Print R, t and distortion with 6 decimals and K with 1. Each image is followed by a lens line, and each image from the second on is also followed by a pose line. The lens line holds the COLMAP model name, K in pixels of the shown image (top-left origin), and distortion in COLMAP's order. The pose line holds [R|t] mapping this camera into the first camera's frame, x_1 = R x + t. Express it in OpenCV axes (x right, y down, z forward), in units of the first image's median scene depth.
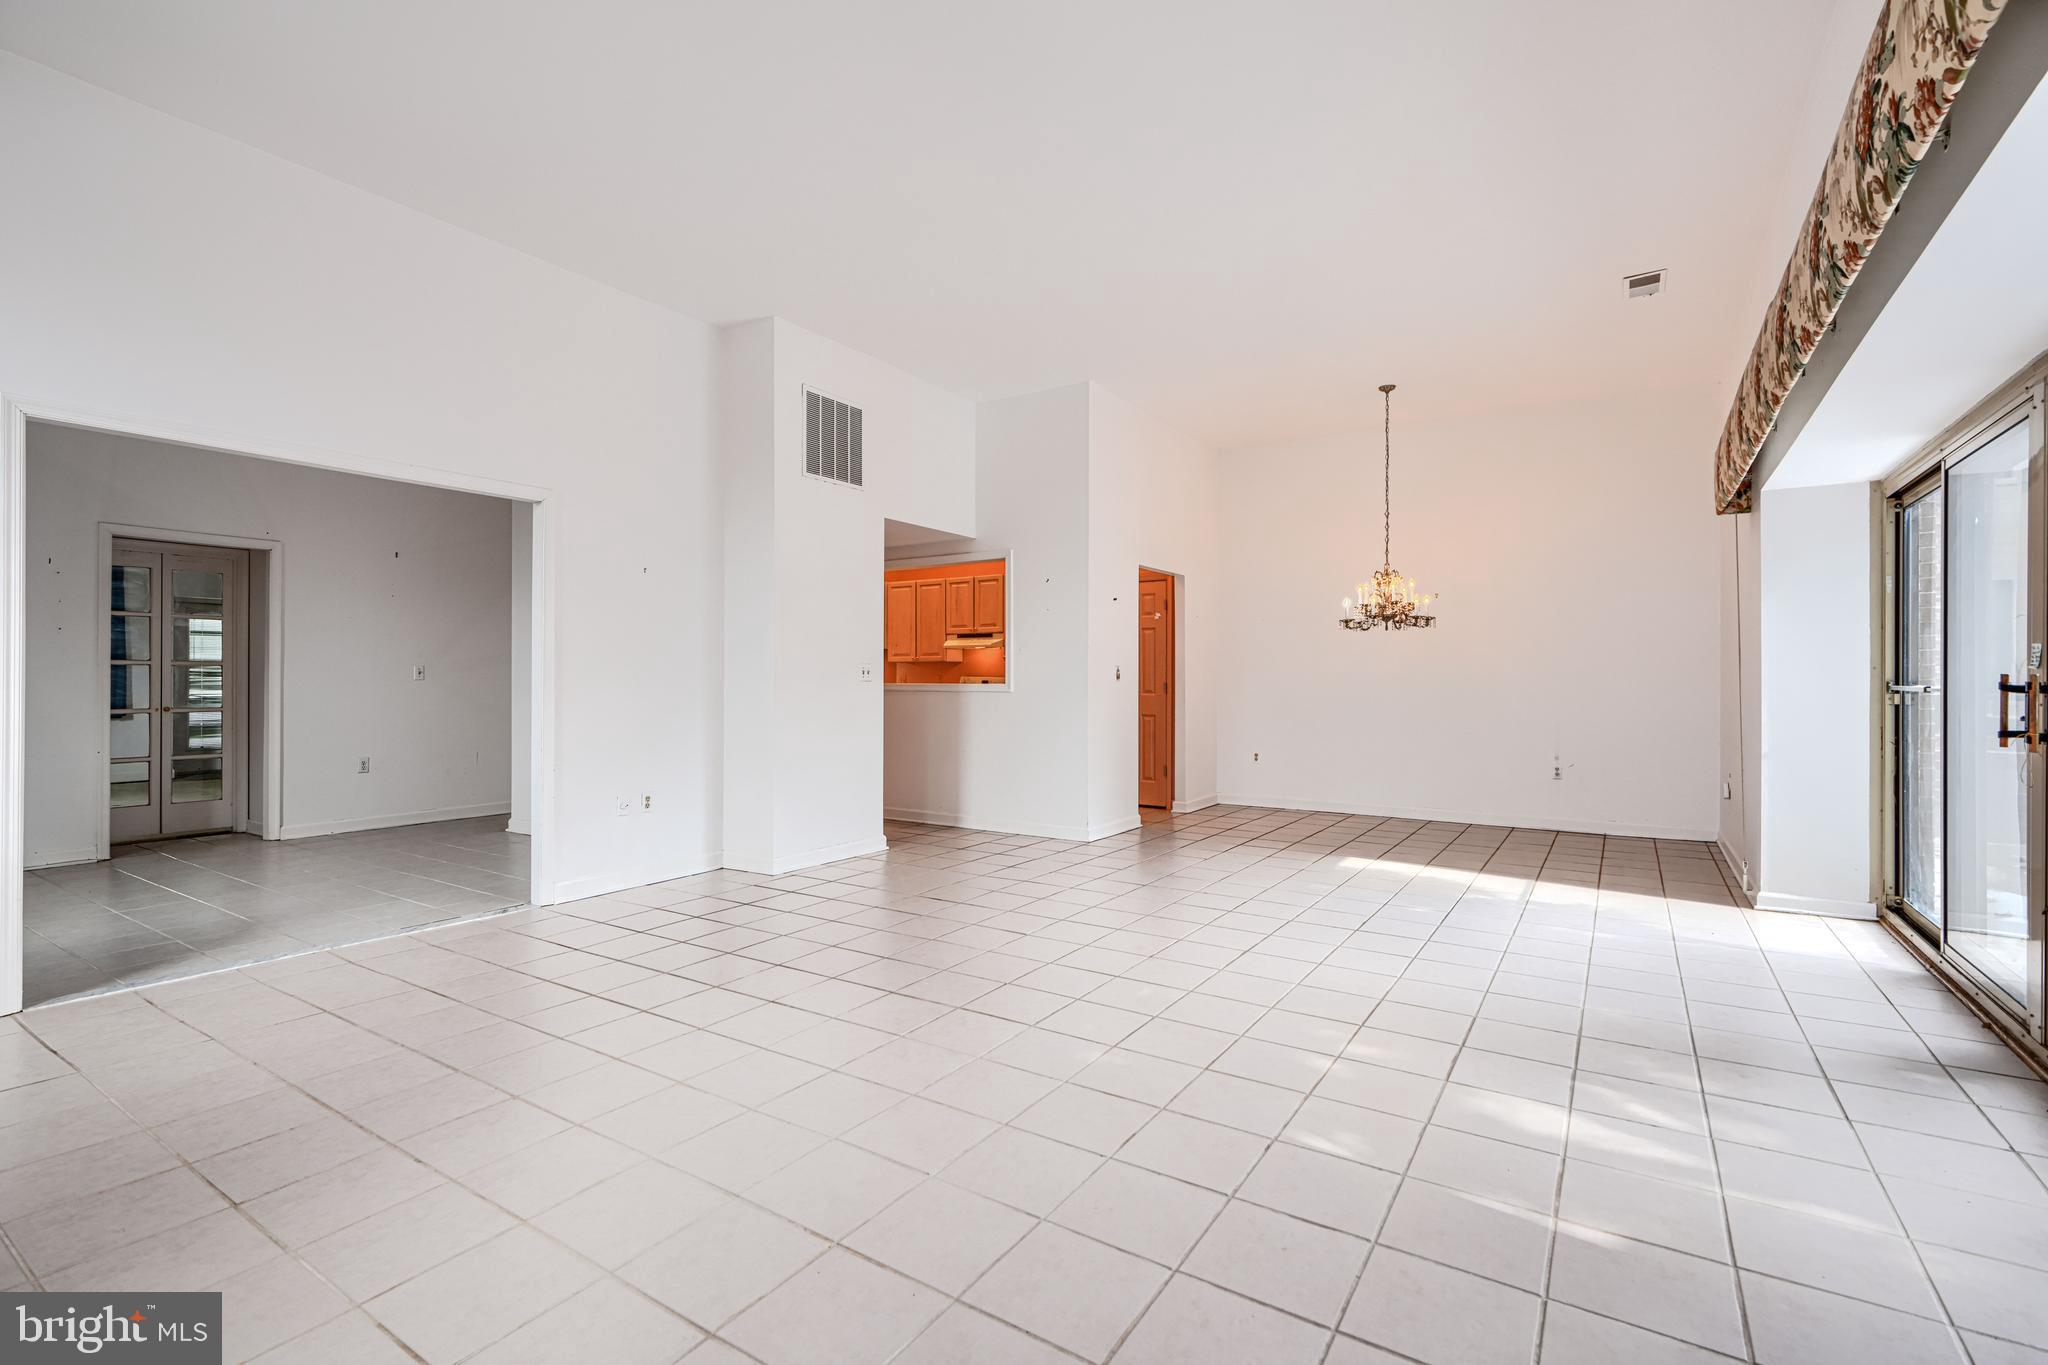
lens RADIAL K [[927.0, 0, 1022.0], [0, 927.0, 695.4], [0, 0, 1]] dist [0.001398, 0.000198]
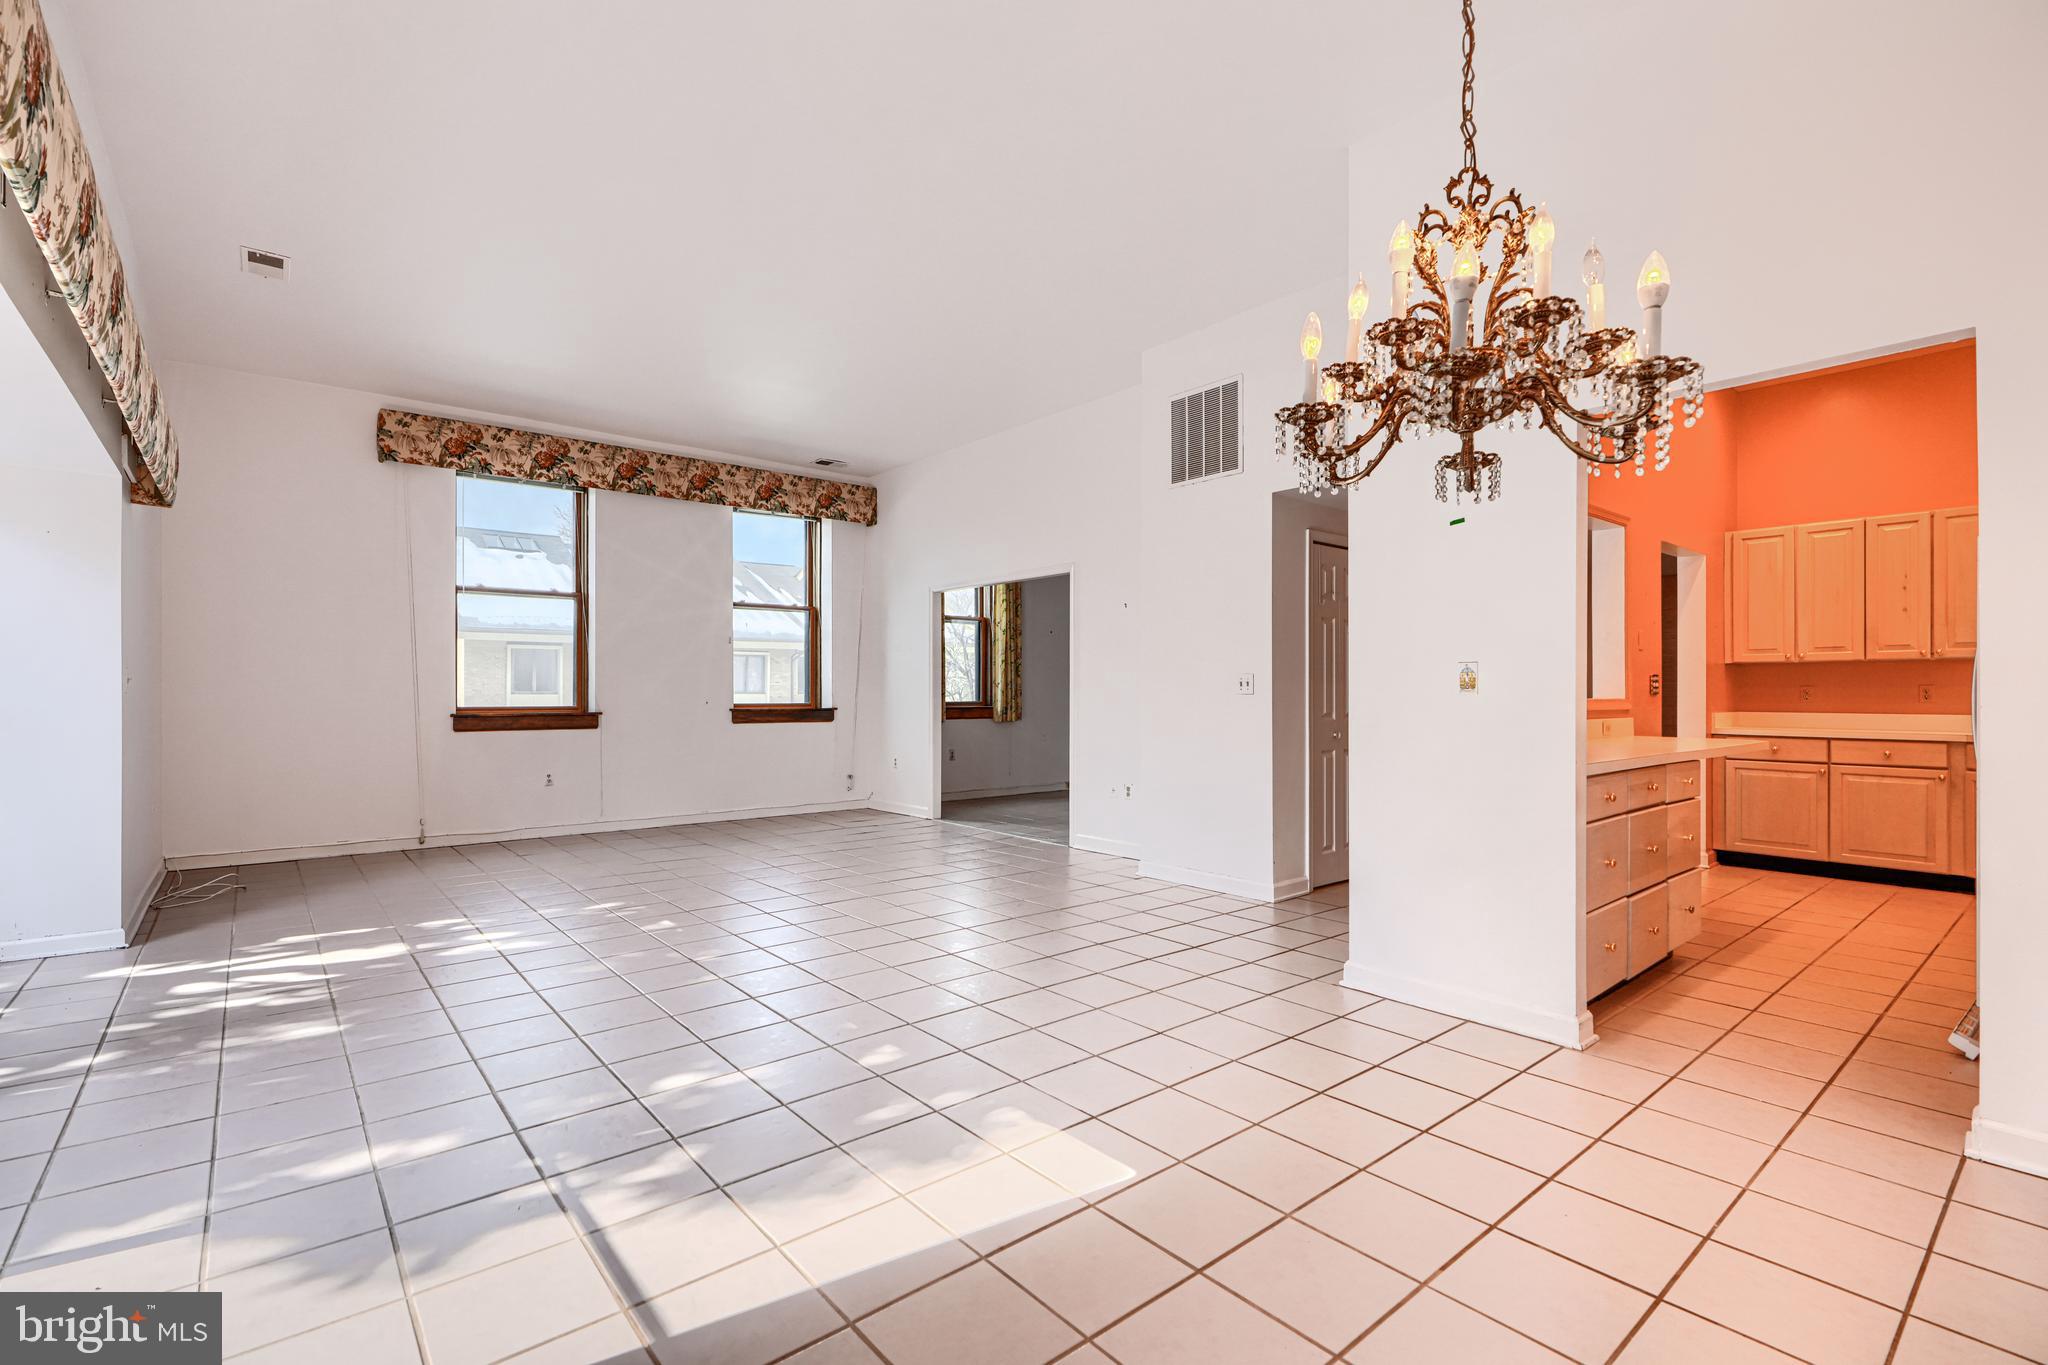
lens RADIAL K [[923.8, 0, 1019.9], [0, 923.8, 687.9], [0, 0, 1]] dist [0.001368, 0.000369]
pose [[-0.295745, -0.006166, -0.955247, 0.436697], [-0.013631, 0.999905, -0.002234, -0.011675], [0.955170, 0.012360, -0.295801, 0.661917]]
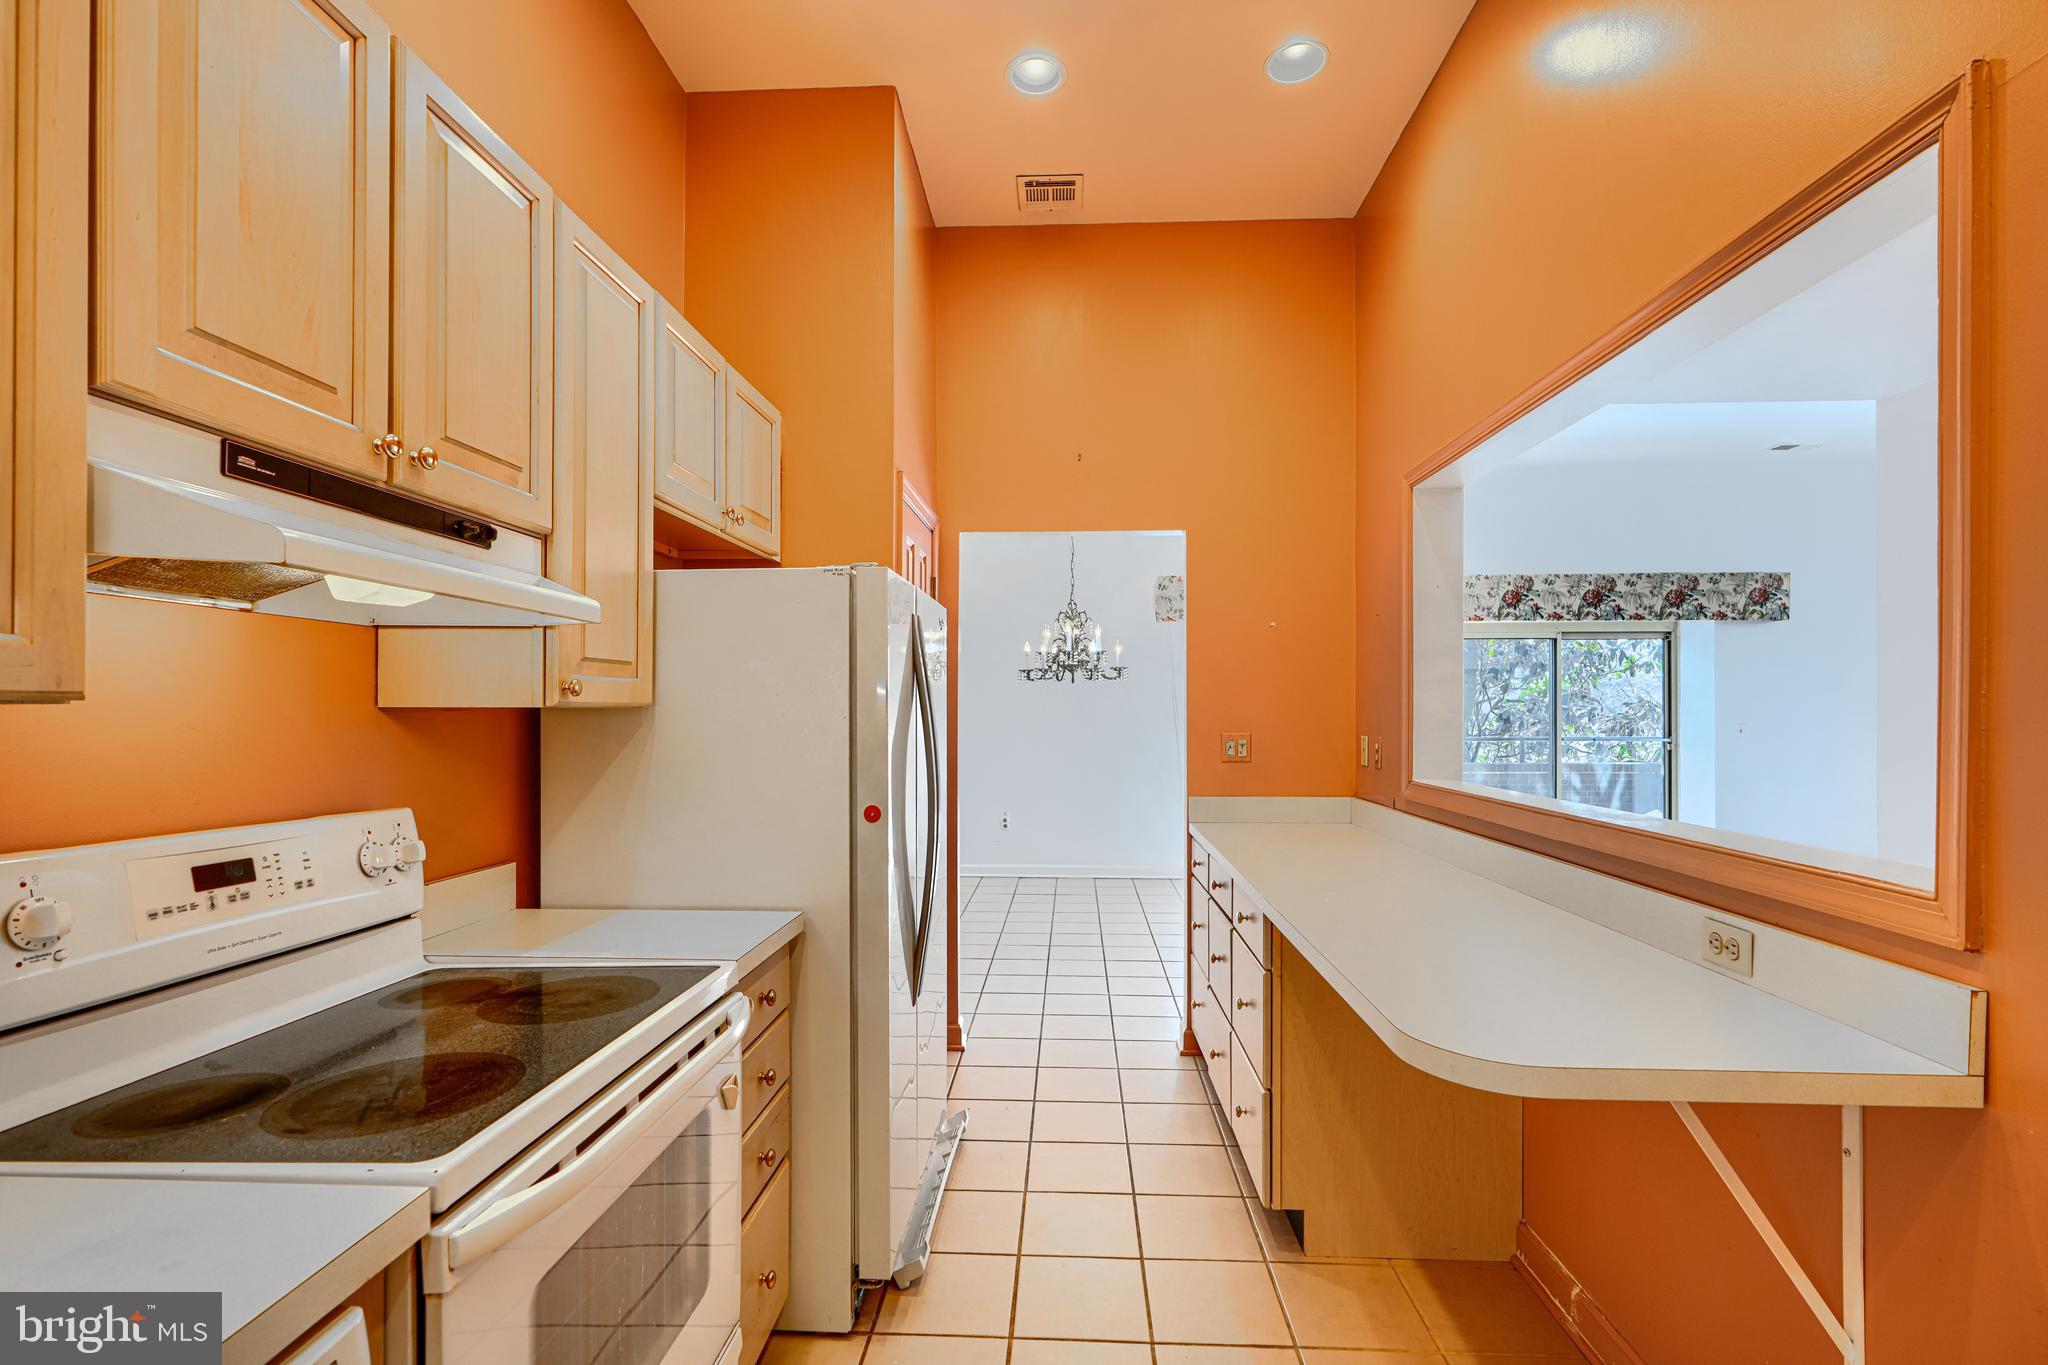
lens RADIAL K [[934.0, 0, 1033.2], [0, 934.0, 708.2], [0, 0, 1]] dist [0.001514, 0.000237]
pose [[-0.505873, 0.001384, 0.862607, -0.206321], [0.008787, 0.999955, 0.003548, -0.036567], [-0.862563, 0.009374, -0.505862, 0.995139]]
